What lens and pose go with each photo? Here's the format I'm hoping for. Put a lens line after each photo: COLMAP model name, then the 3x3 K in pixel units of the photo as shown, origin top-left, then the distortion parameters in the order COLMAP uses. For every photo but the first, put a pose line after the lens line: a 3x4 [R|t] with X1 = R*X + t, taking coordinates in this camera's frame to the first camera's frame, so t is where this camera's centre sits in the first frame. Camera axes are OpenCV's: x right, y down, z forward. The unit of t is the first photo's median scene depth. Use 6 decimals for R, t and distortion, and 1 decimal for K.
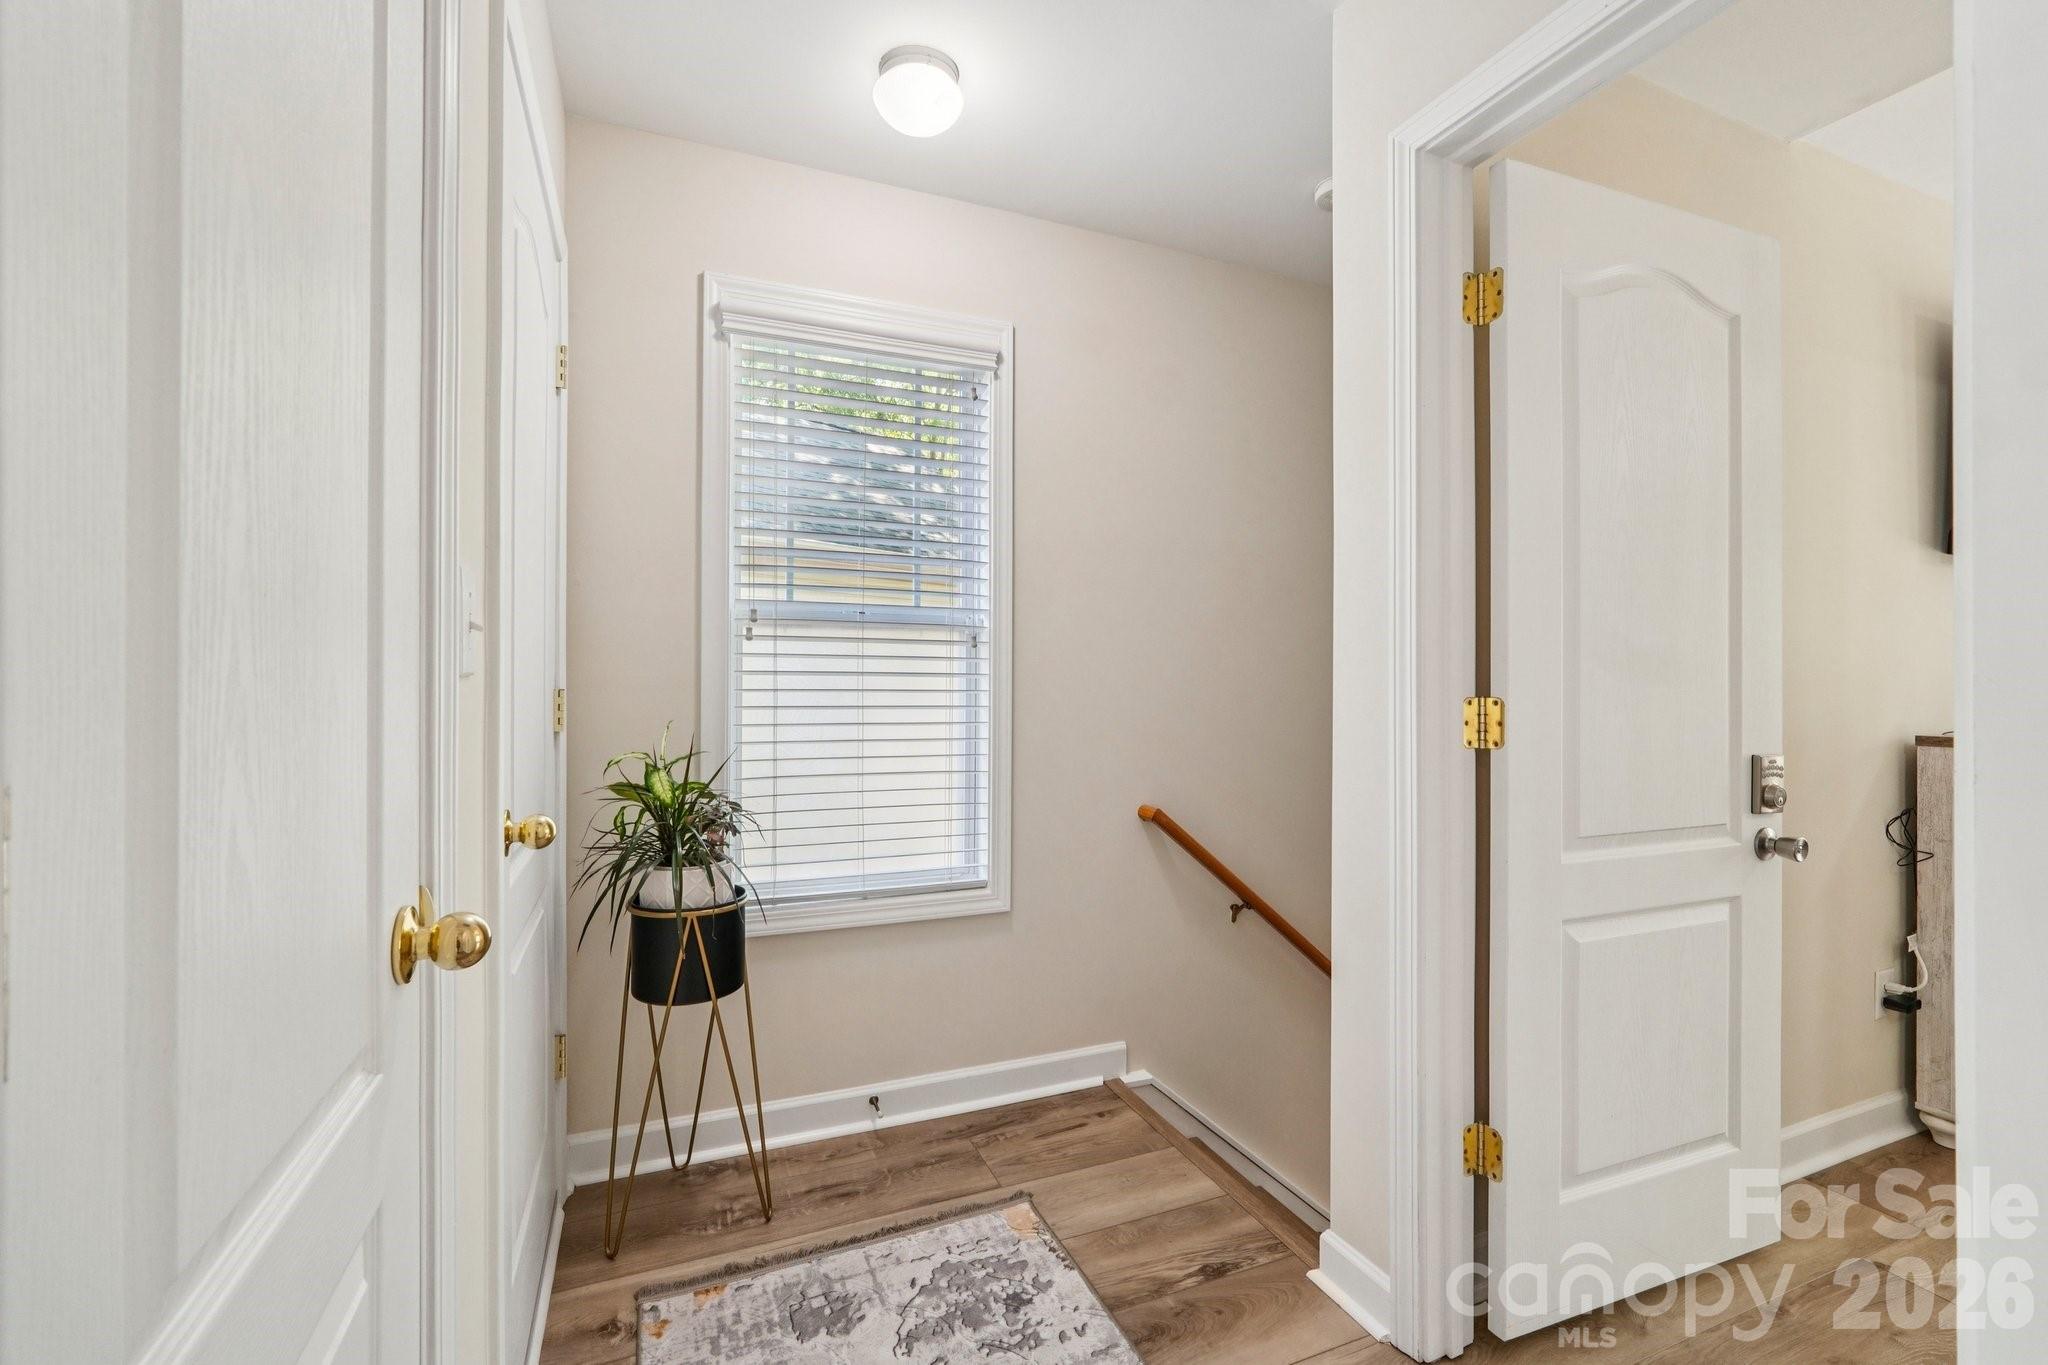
lens RADIAL K [[875.9, 0, 1027.1], [0, 875.9, 690.7], [0, 0, 1]] dist [-0.002389, 0.000098]
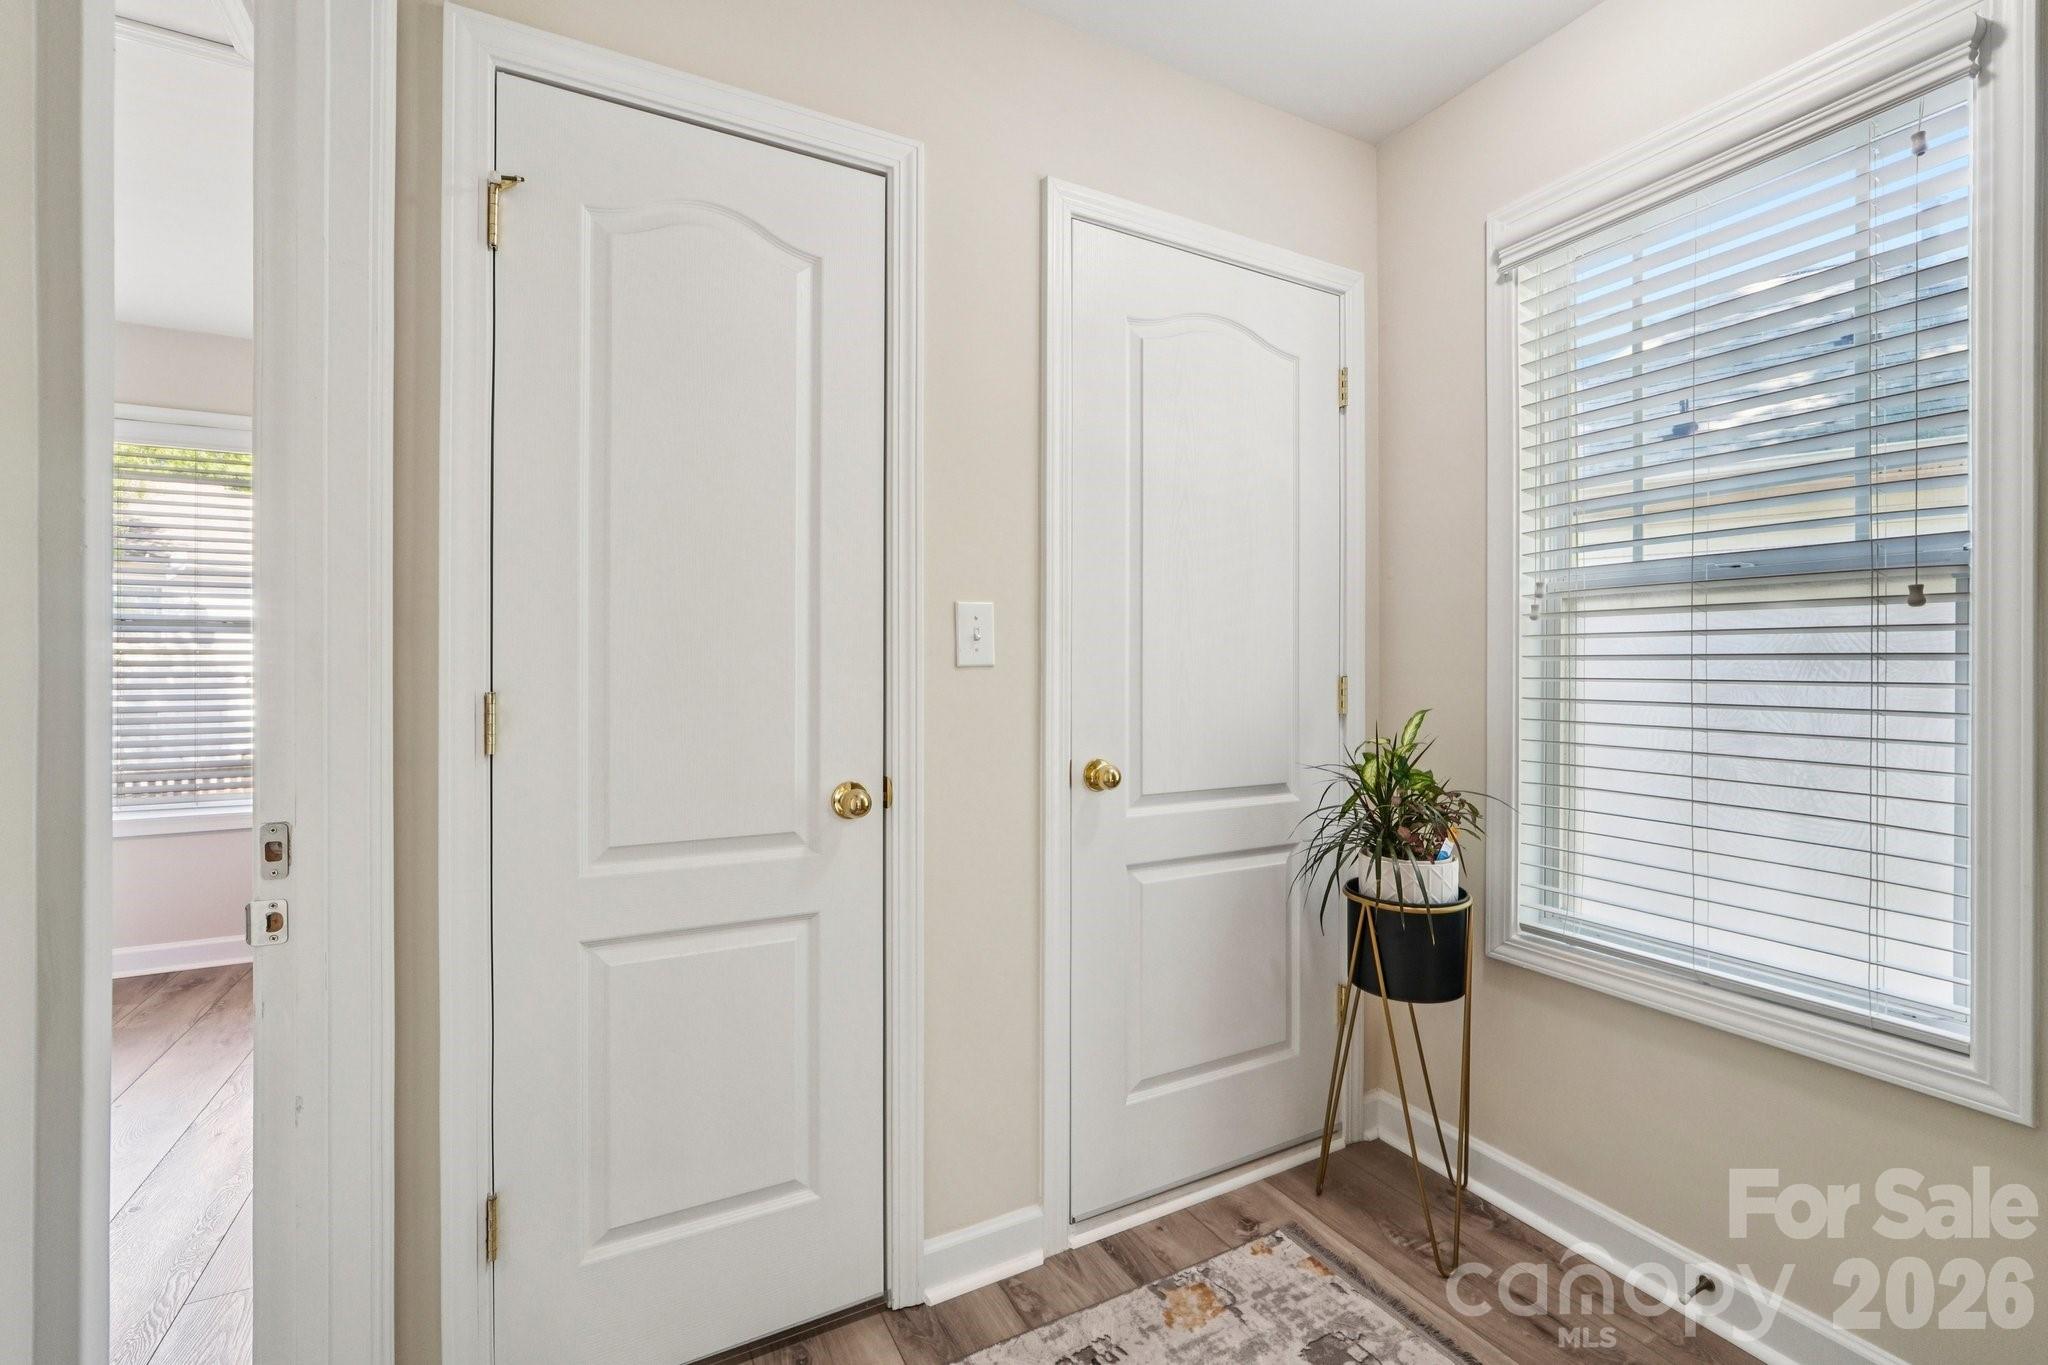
lens RADIAL K [[875.5, 0, 1021.8], [0, 875.5, 670.8], [0, 0, 1]] dist [-0.014176, 0.006624]
pose [[0.080493, -0.002479, -0.996752, 0.570893], [-0.001600, 0.999995, -0.002616, -0.006026], [0.996754, 0.001805, 0.080489, 0.519820]]
